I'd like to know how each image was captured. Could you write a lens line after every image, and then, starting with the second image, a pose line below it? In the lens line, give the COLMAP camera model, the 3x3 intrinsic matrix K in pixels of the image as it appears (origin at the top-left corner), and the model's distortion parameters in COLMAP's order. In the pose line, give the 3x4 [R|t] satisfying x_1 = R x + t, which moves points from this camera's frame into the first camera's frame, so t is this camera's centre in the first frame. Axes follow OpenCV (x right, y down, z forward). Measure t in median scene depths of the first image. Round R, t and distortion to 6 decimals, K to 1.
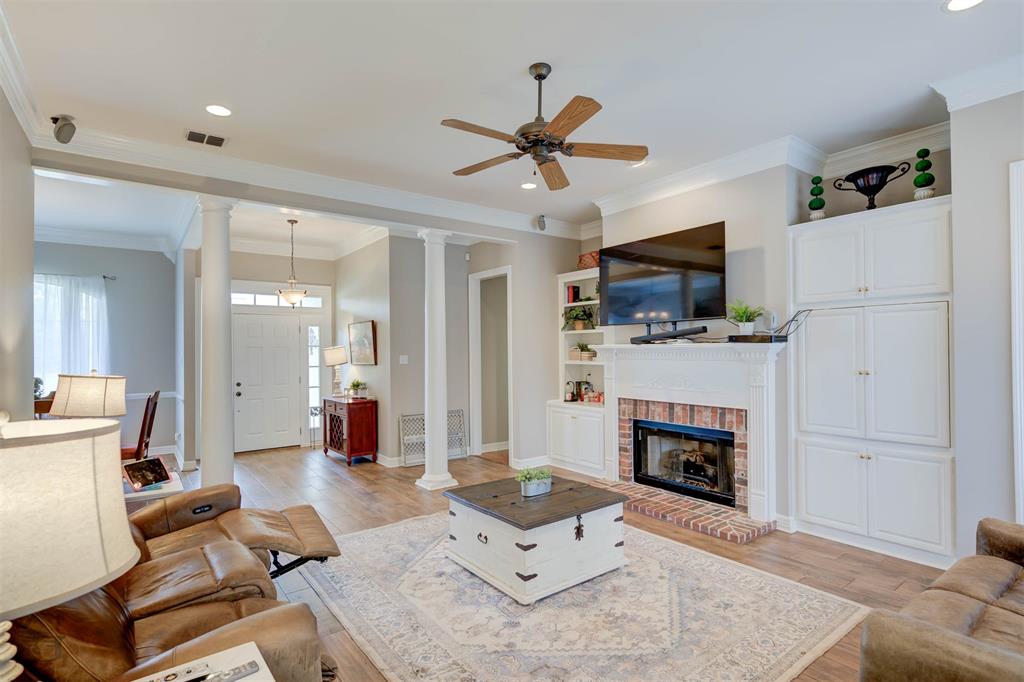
lens RADIAL K [[501.2, 0, 512.0], [0, 501.2, 341.0], [0, 0, 1]] dist [-0.000800, -0.000298]
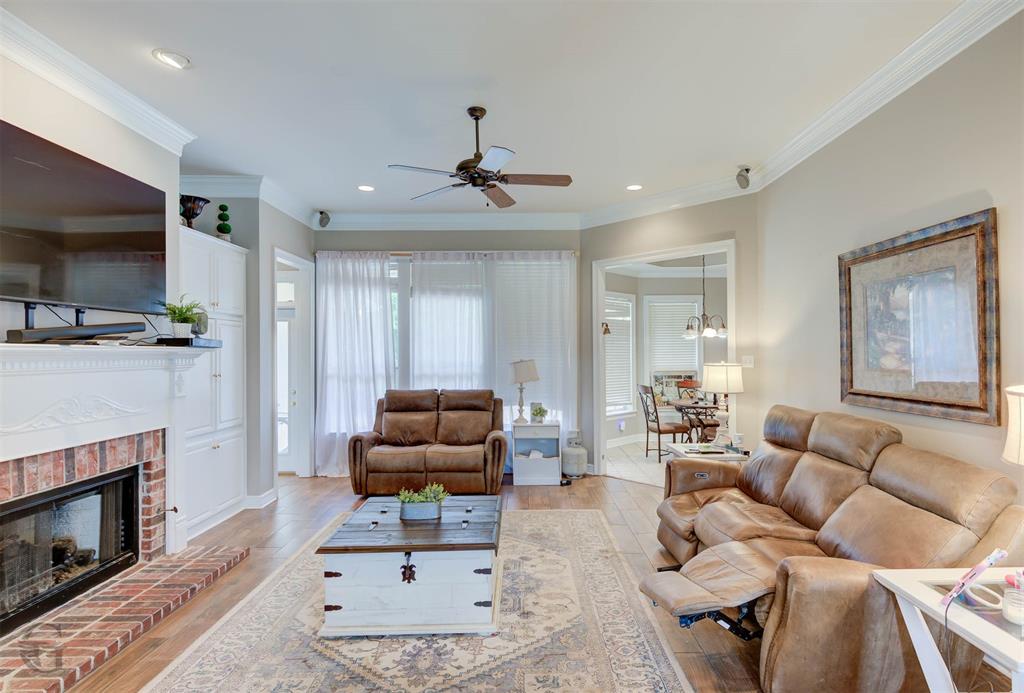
lens RADIAL K [[509.2, 0, 530.7], [0, 509.2, 343.3], [0, 0, 1]] dist [0.000413, -0.000357]
pose [[-0.805390, 0.022706, 0.592310, -0.498568], [0.000519, 0.999293, -0.037602, 0.027964], [-0.592745, -0.029977, -0.804832, 1.266022]]
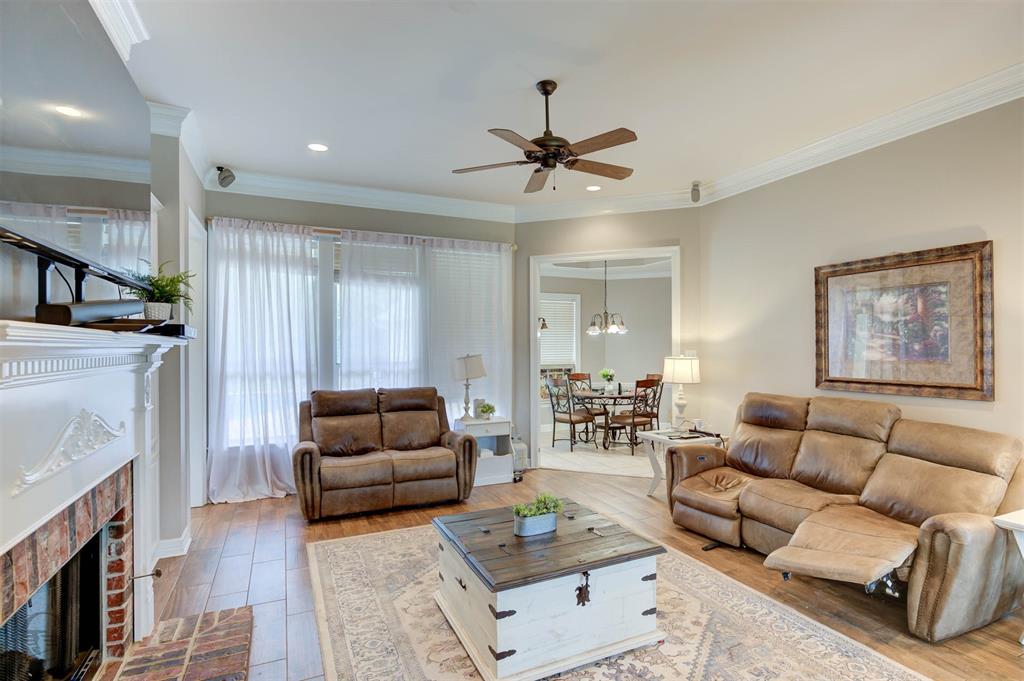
lens RADIAL K [[501.2, 0, 512.0], [0, 501.2, 340.5], [0, 0, 1]] dist [-0.000800, -0.000298]
pose [[-0.974654, 0.013505, 0.223310, -0.071147], [0.006456, 0.999458, -0.032266, 0.026971], [-0.223624, -0.030006, -0.974213, 1.393983]]
